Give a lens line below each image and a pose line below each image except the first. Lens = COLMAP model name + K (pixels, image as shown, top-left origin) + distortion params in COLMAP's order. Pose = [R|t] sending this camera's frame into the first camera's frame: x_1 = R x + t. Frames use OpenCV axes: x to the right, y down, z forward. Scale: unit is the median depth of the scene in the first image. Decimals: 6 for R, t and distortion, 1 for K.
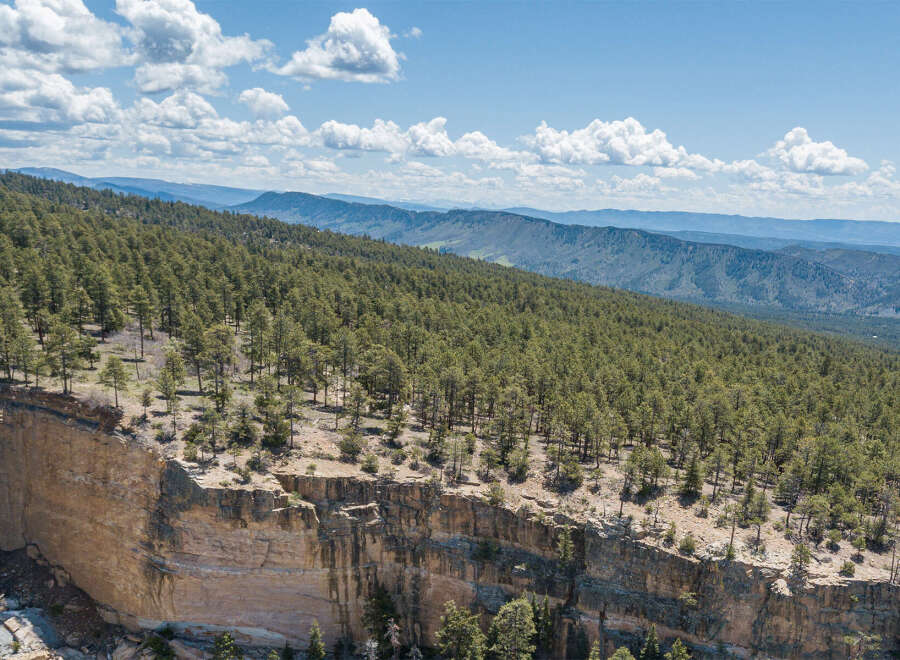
lens RADIAL K [[730.7, 0, 449.7], [0, 730.7, 308.9], [0, 0, 1]] dist [0.032253, -0.008725]
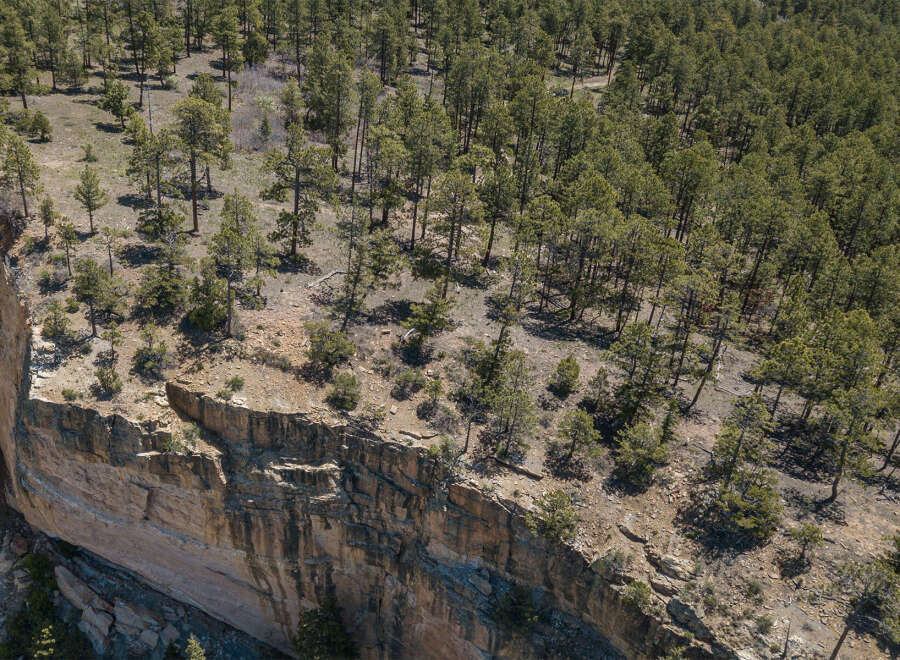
lens RADIAL K [[820.7, 0, 369.0], [0, 820.7, 268.9], [0, 0, 1]] dist [0.133695, -0.141966]
pose [[0.882472, 0.187894, -0.431206, 0.165357], [-0.054806, 0.951579, 0.302480, -0.070937], [0.467161, -0.243297, 0.850040, 0.508736]]
